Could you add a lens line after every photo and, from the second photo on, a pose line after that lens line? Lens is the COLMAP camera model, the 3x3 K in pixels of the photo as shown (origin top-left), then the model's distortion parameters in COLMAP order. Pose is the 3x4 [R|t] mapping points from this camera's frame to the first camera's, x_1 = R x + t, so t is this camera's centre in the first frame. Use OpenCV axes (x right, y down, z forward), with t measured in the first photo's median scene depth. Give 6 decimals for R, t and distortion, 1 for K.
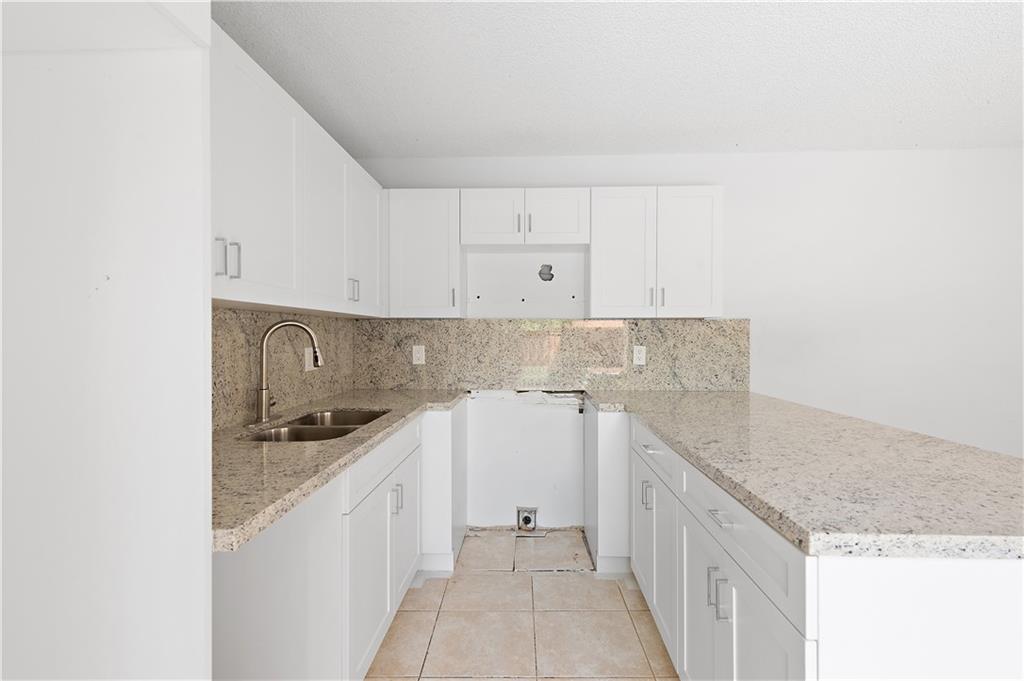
lens RADIAL K [[489.4, 0, 511.2], [0, 489.4, 338.7], [0, 0, 1]] dist [0.016851, -0.000182]
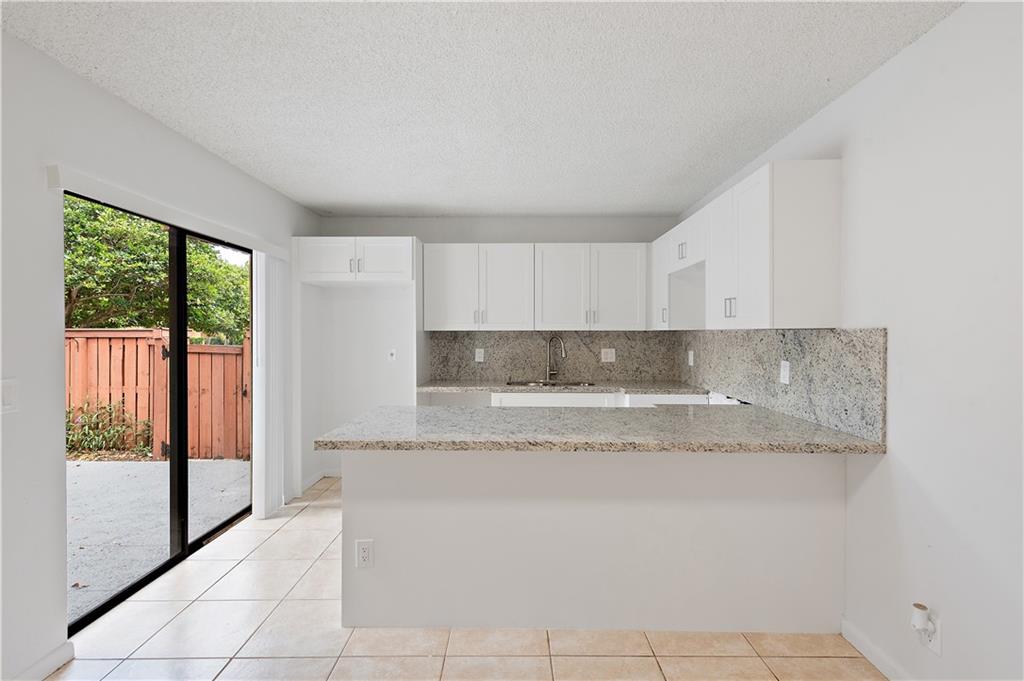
lens RADIAL K [[489.4, 0, 510.8], [0, 489.4, 341.0], [0, 0, 1]] dist [0.016851, -0.000182]
pose [[0.014406, 0.017340, -0.999746, 1.101411], [-0.010110, 0.999801, 0.017195, -0.029980], [0.999845, 0.009859, 0.014579, 0.516240]]
